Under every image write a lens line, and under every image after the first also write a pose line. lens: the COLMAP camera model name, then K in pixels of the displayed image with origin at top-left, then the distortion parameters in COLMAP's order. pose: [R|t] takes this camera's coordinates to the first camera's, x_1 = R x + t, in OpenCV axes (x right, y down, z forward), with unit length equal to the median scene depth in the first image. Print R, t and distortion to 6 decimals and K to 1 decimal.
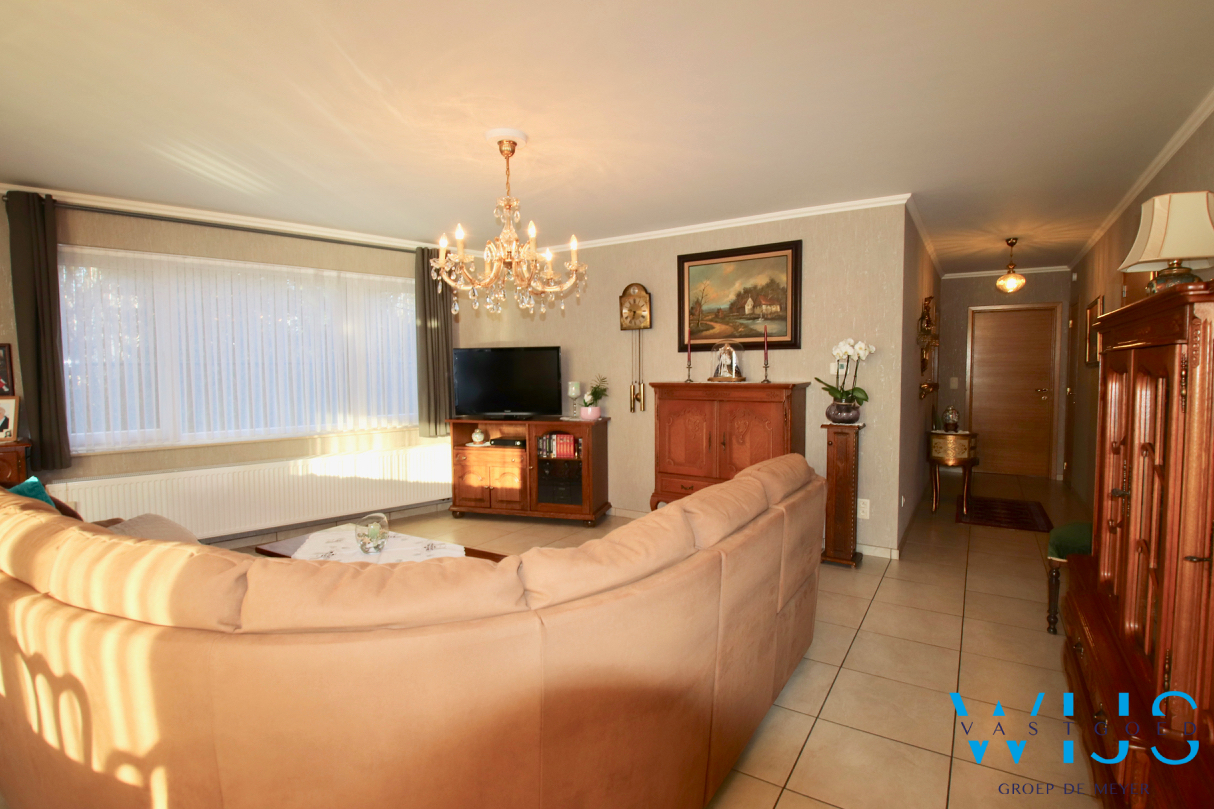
lens RADIAL K [[579.1, 0, 599.0], [0, 579.1, 400.3], [0, 0, 1]] dist [0.027249, -0.030630]
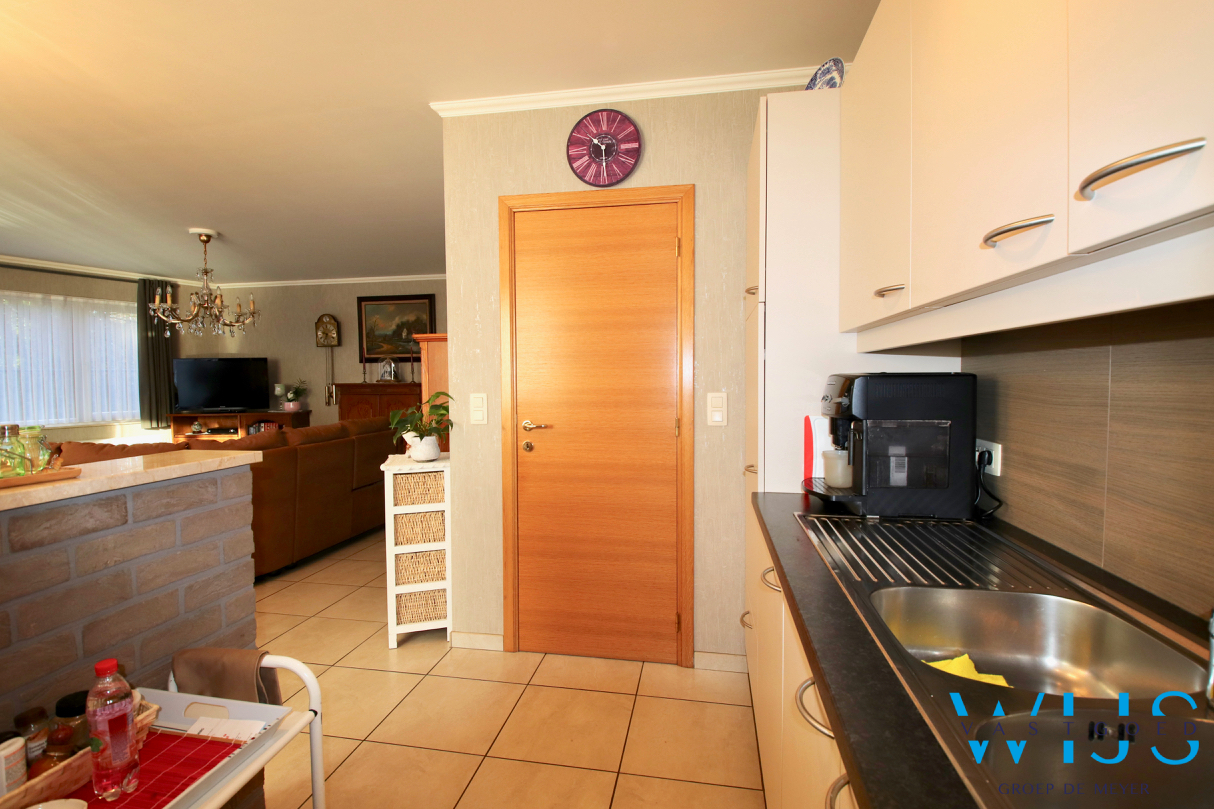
lens RADIAL K [[568.7, 0, 606.7], [0, 568.7, 398.4], [0, 0, 1]] dist [0.017563, -0.029165]
pose [[0.926750, -0.012743, 0.375463, 0.185231], [0.021613, 0.999578, -0.019423, 0.049955], [-0.375057, 0.026115, 0.926634, -0.589390]]
